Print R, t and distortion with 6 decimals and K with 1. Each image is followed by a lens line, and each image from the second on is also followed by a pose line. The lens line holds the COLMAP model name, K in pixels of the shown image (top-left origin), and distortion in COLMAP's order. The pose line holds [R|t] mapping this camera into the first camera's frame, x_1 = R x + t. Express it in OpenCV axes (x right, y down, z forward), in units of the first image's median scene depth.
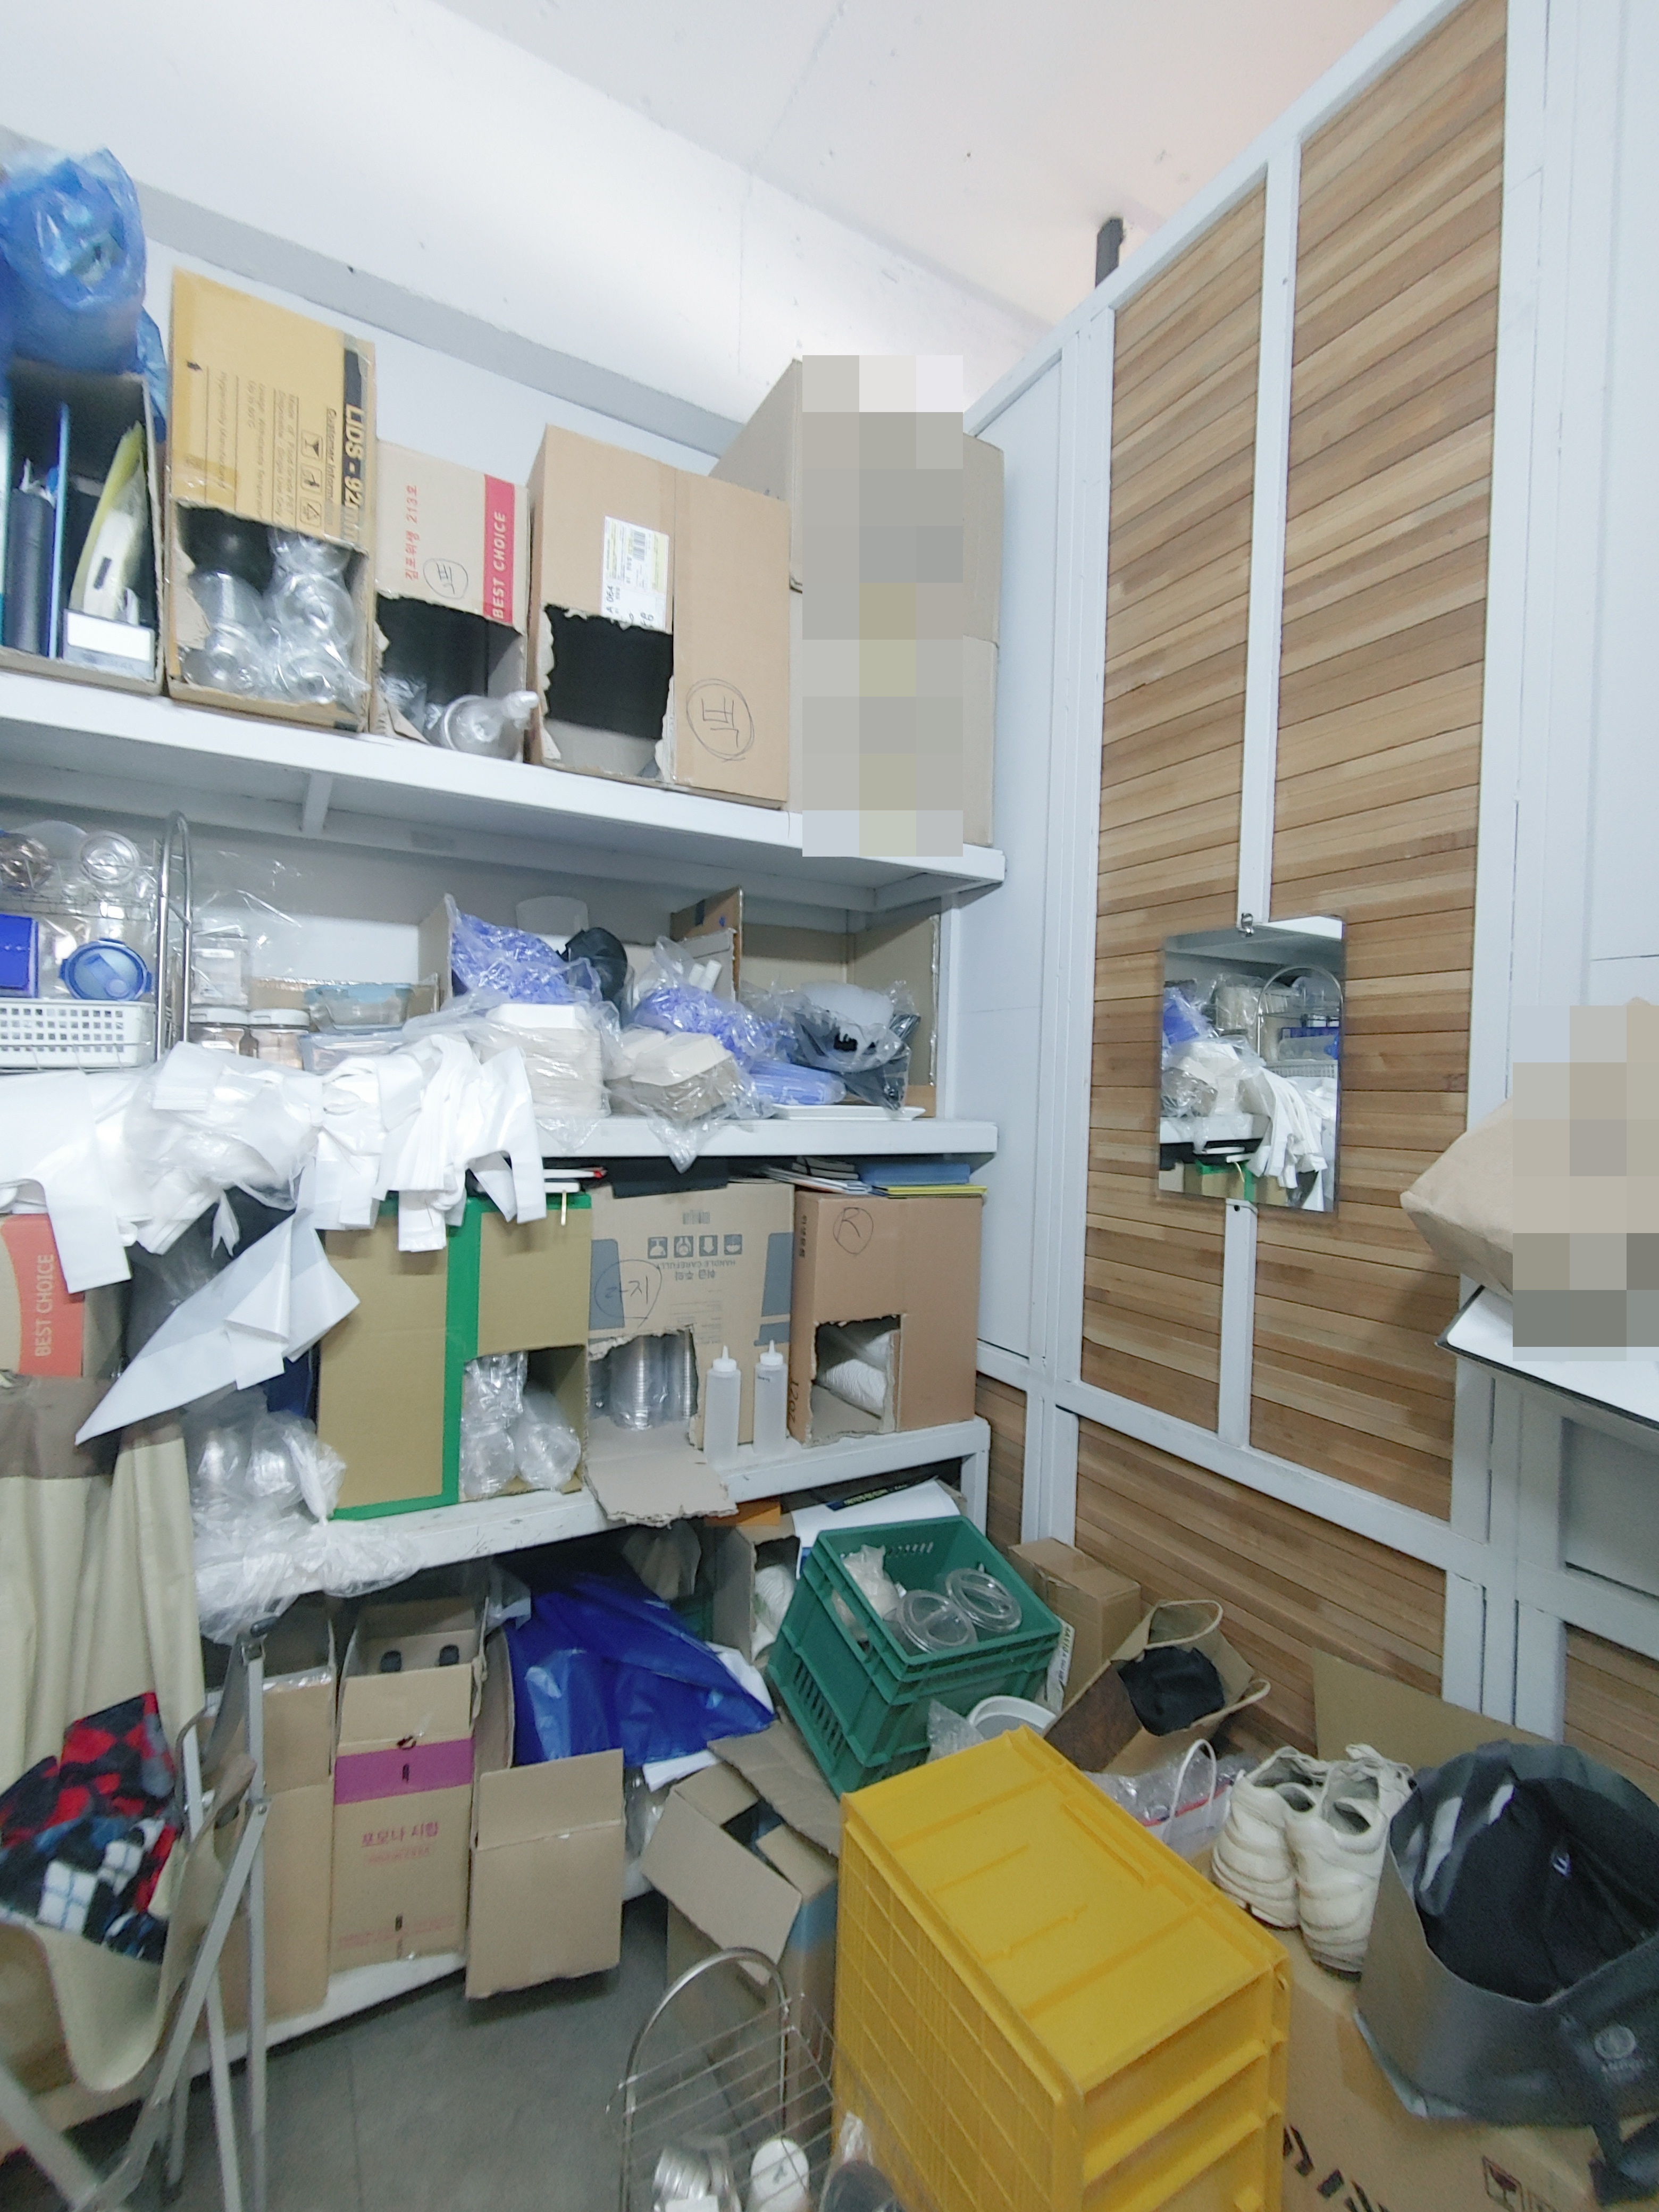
lens RADIAL K [[950.6, 0, 818.1], [0, 950.6, 1104.5], [0, 0, 1]] dist [-0.001731, -0.000566]
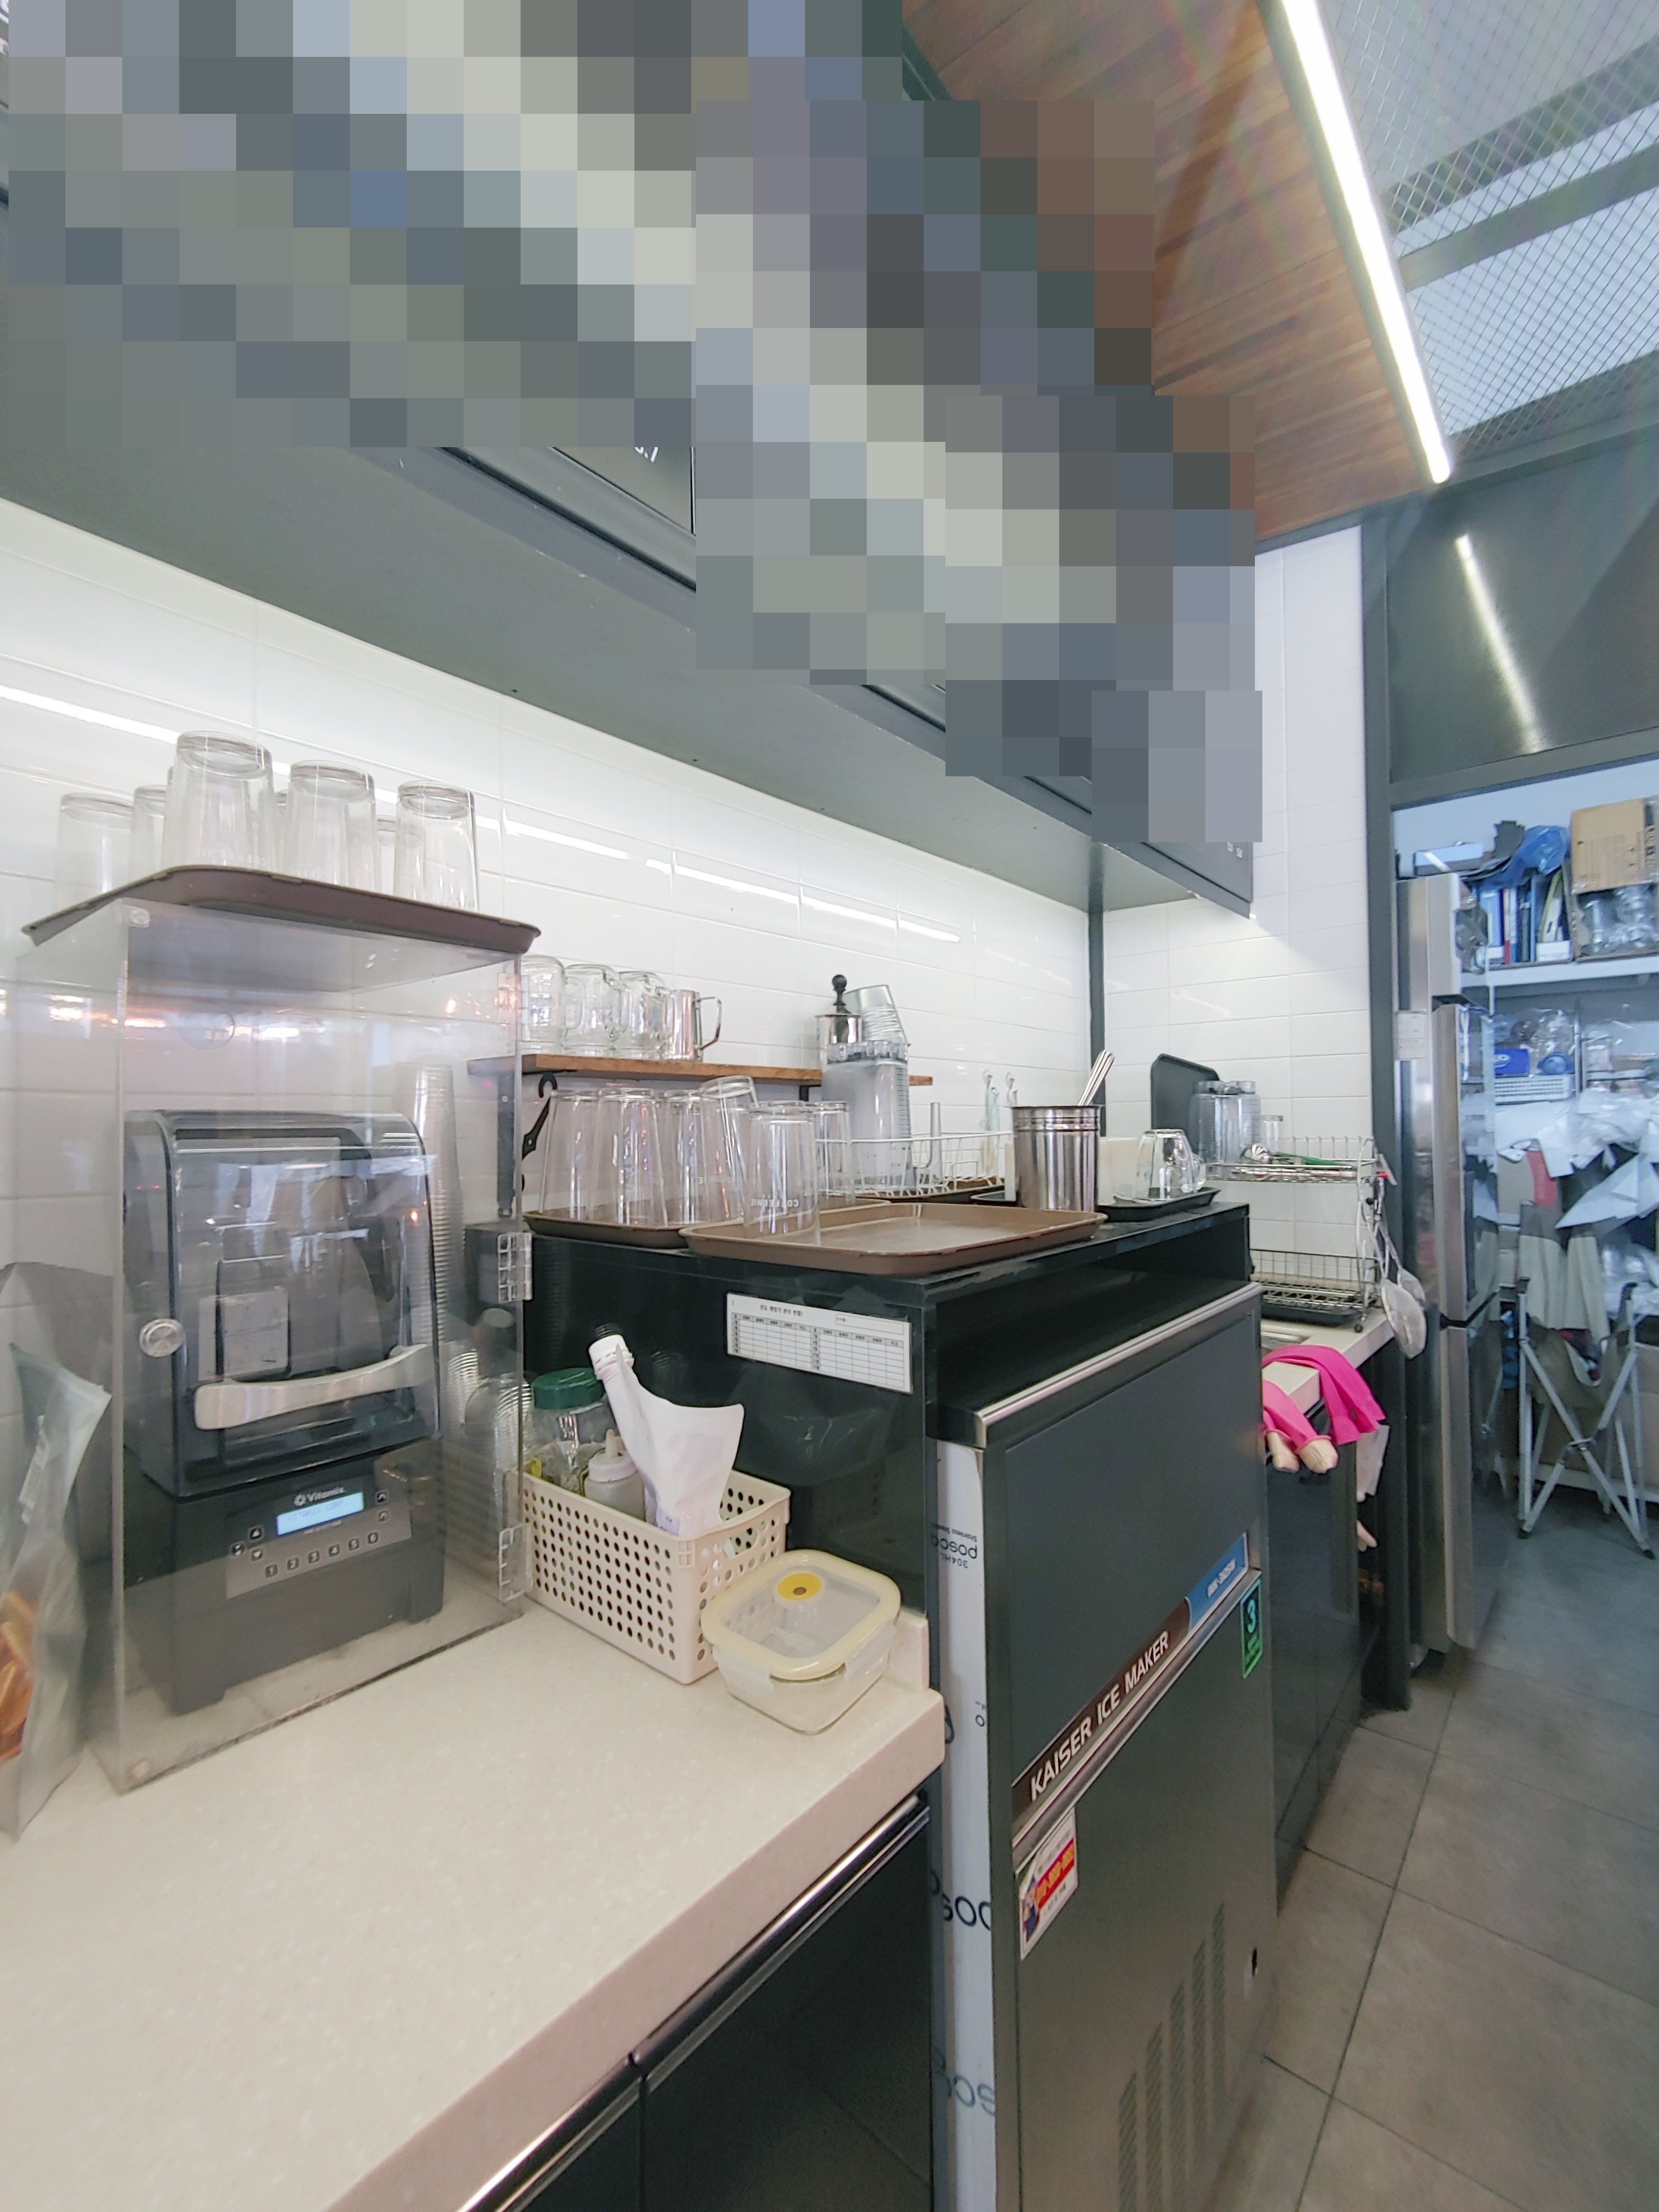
lens RADIAL K [[950.6, 0, 818.1], [0, 950.6, 1104.5], [0, 0, 1]] dist [-0.001731, -0.000566]
pose [[0.330440, -0.055292, -0.942206, 1.112184], [0.002905, 0.998337, -0.057567, 0.125137], [0.943823, 0.016285, 0.330051, -1.895099]]
